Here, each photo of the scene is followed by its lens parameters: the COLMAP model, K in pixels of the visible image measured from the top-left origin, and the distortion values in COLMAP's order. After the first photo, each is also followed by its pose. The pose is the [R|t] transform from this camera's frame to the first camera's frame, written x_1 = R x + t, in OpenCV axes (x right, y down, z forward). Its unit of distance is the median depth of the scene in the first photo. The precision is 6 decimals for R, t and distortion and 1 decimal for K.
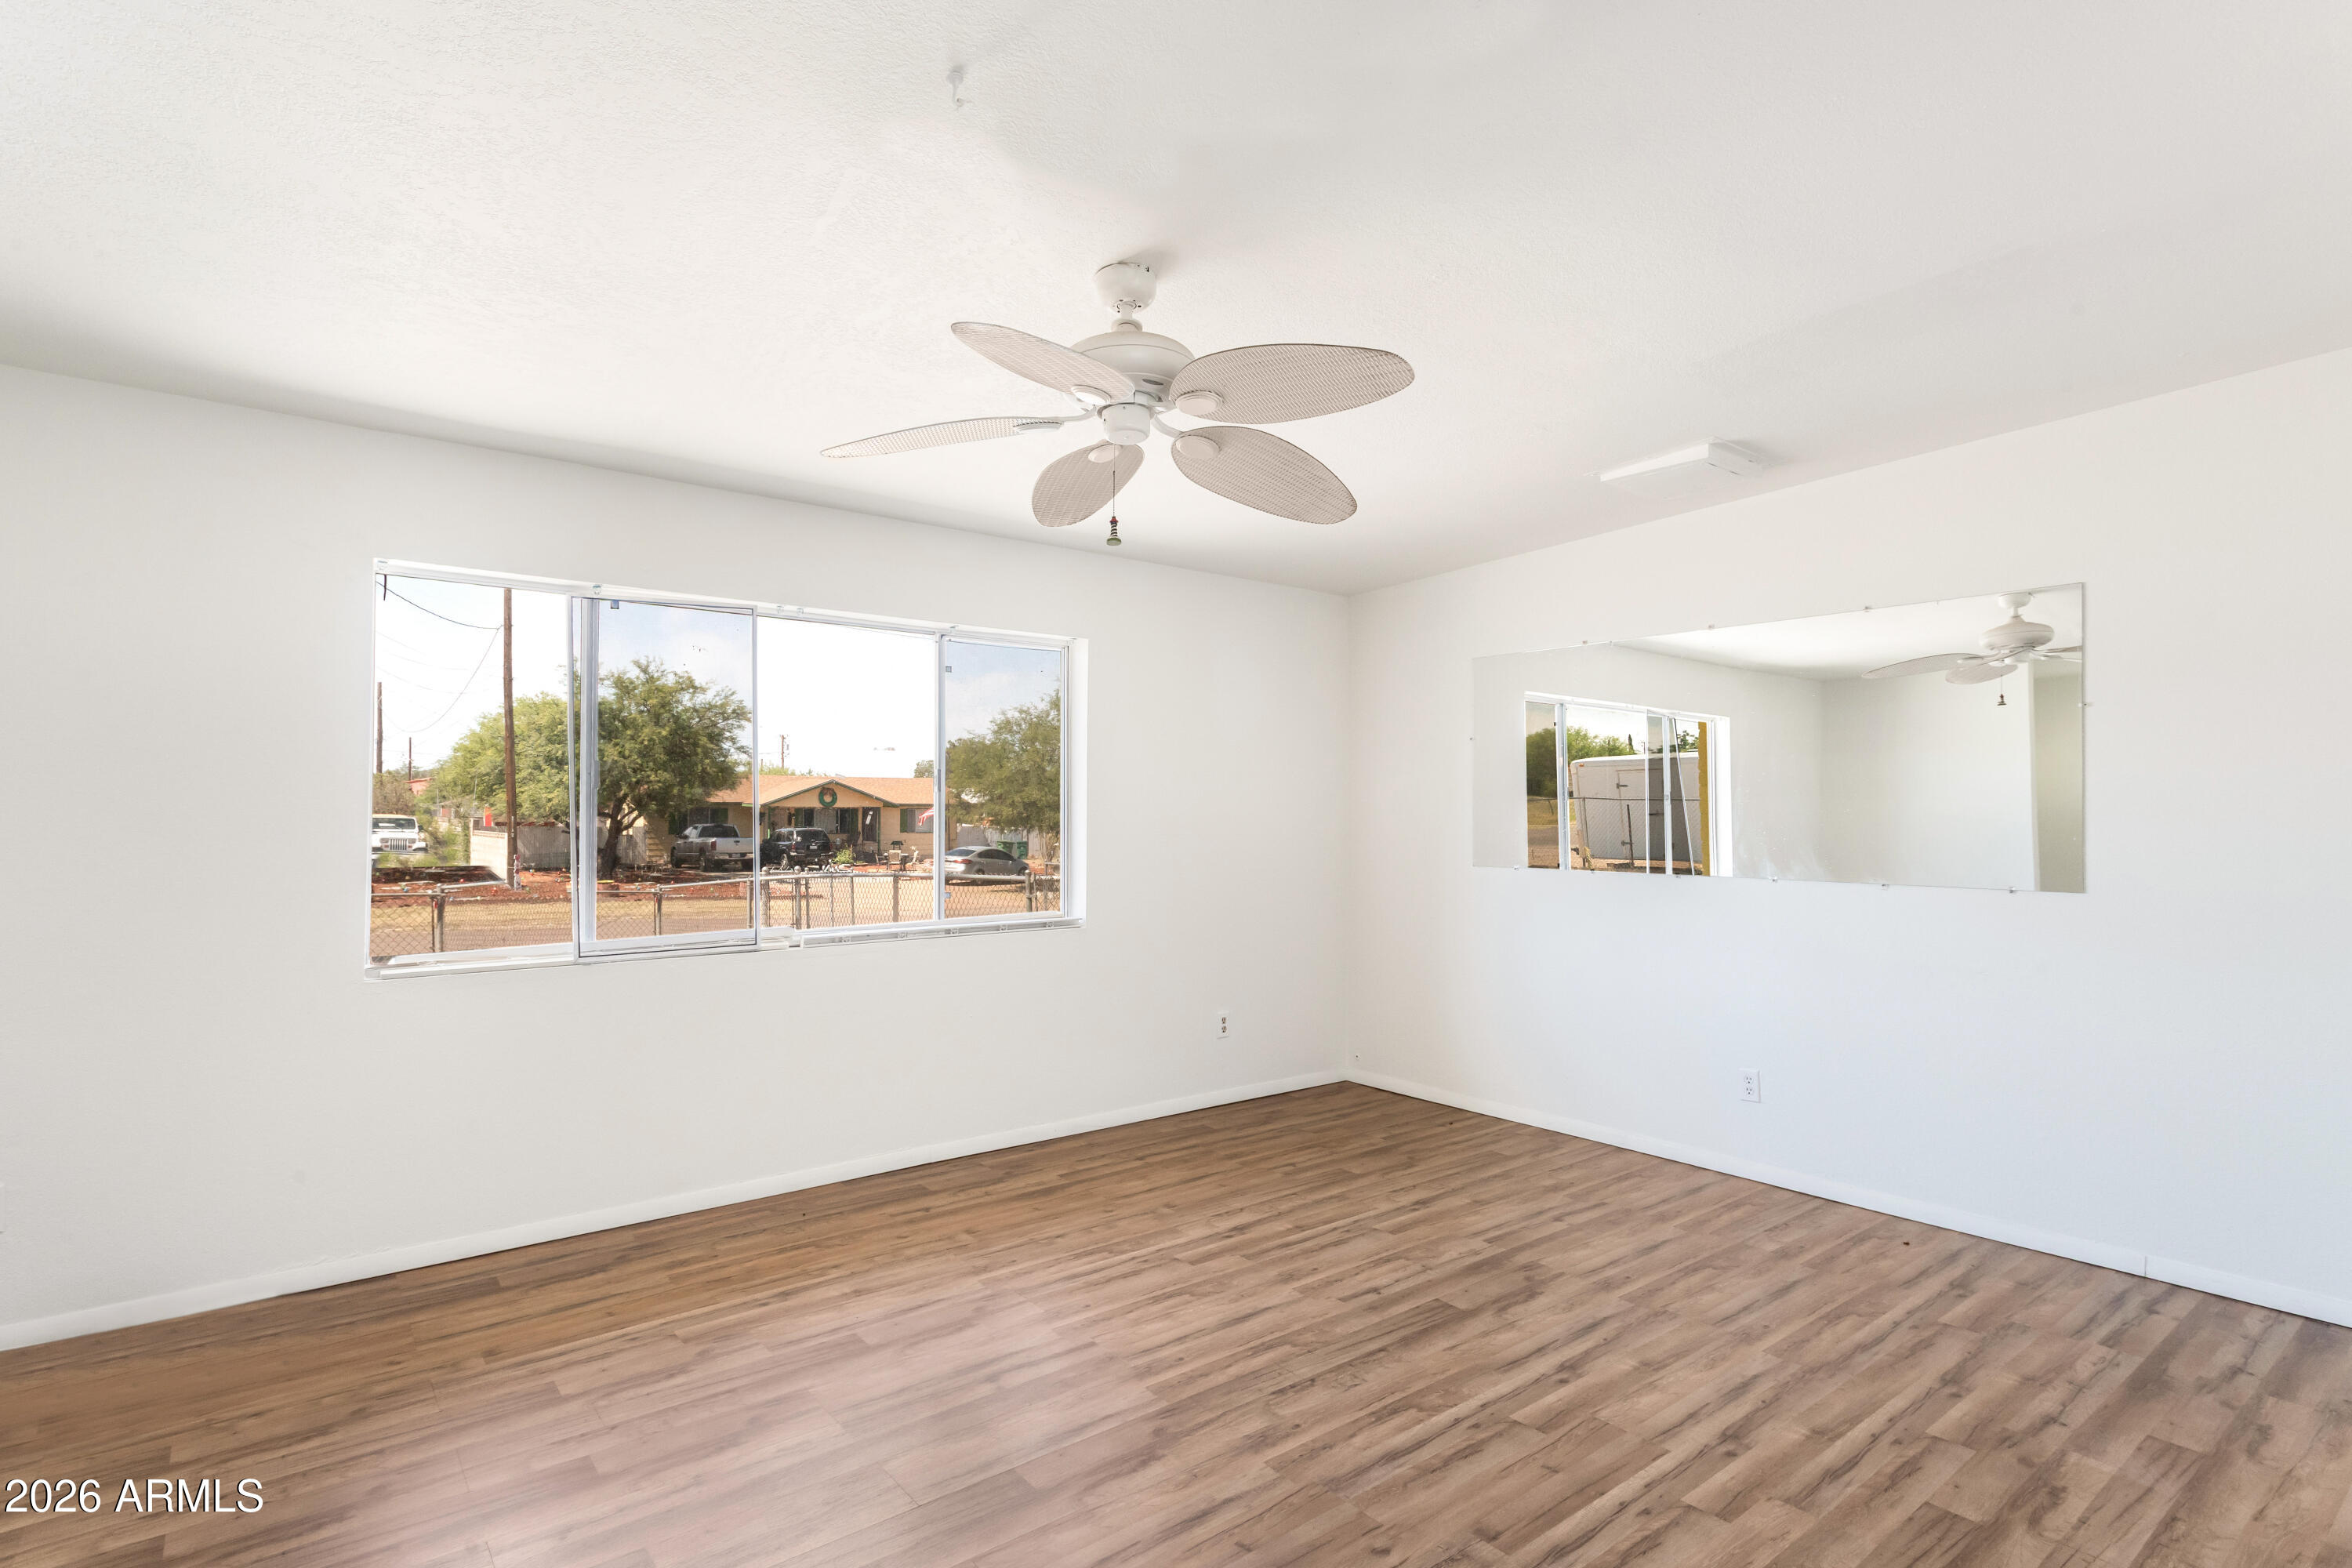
lens RADIAL K [[1130.6, 0, 1165.9], [0, 1130.6, 786.6], [0, 0, 1]] dist [0.007820, 0.000692]
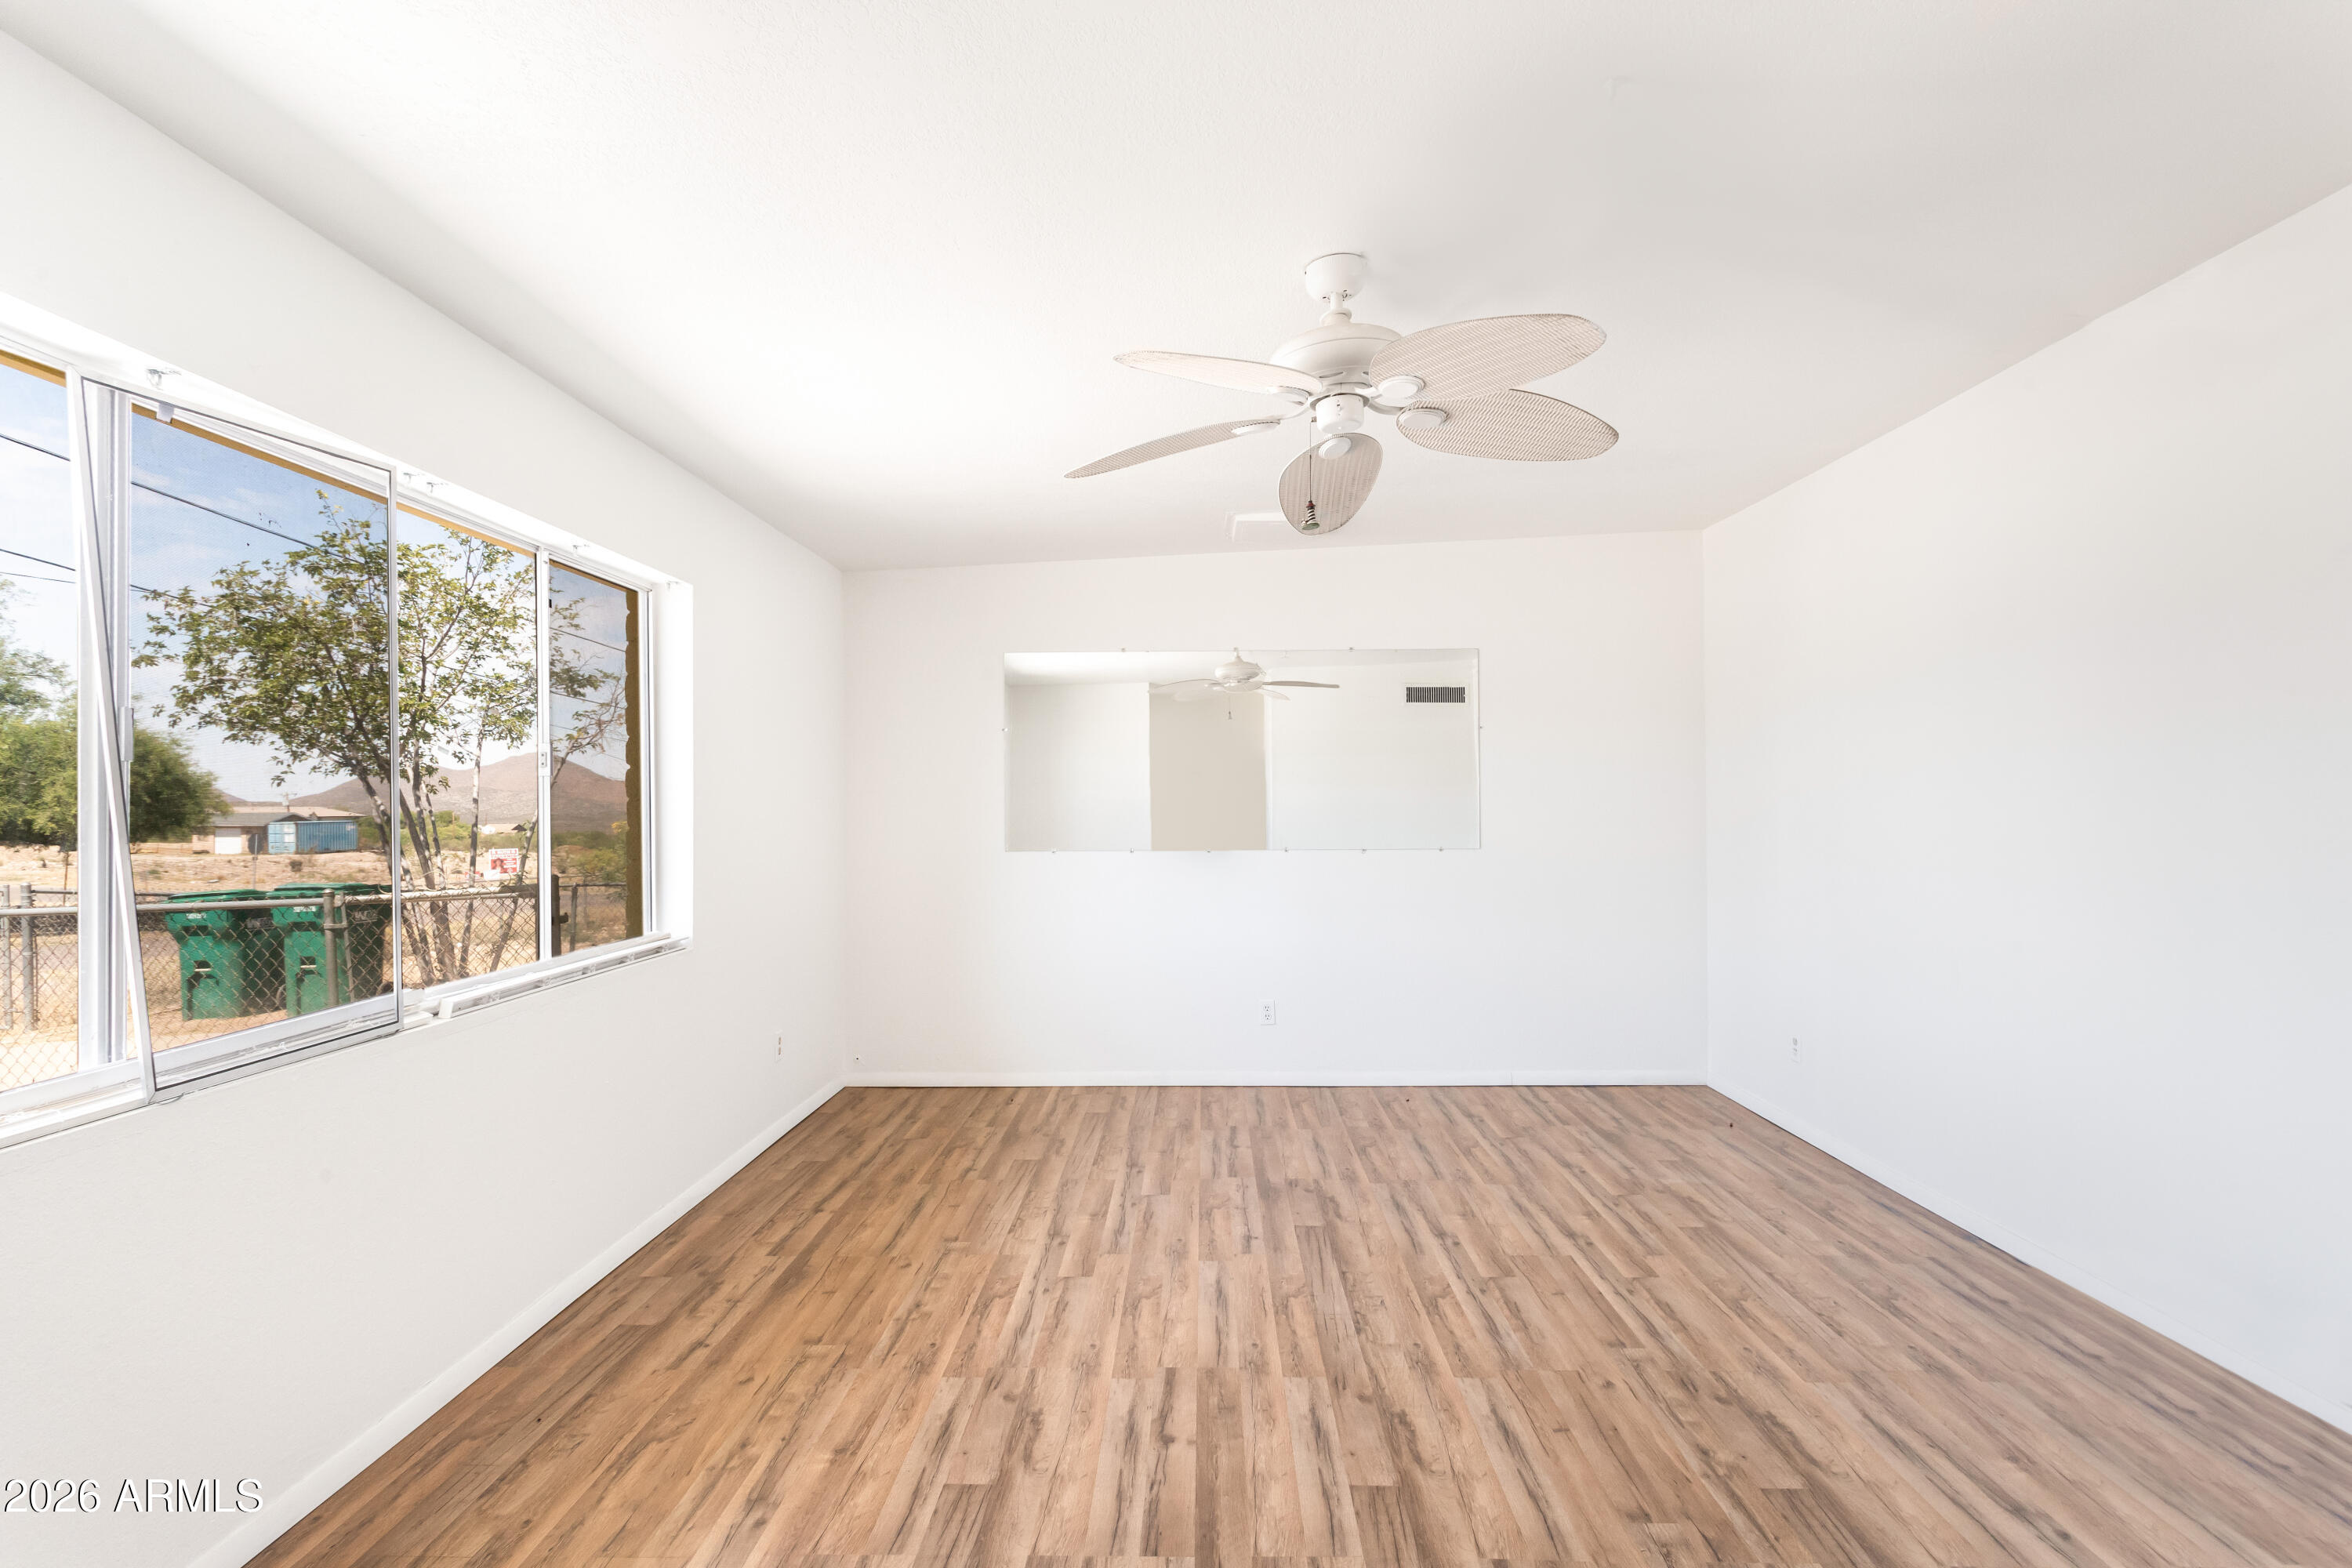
lens RADIAL K [[1130.6, 0, 1159.2], [0, 1130.6, 804.4], [0, 0, 1]] dist [0.007820, 0.000692]
pose [[0.647760, -0.009419, 0.761786, -0.710265], [-0.010593, 0.999716, 0.021368, 0.009627], [-0.761771, -0.021910, 0.647476, 0.385001]]
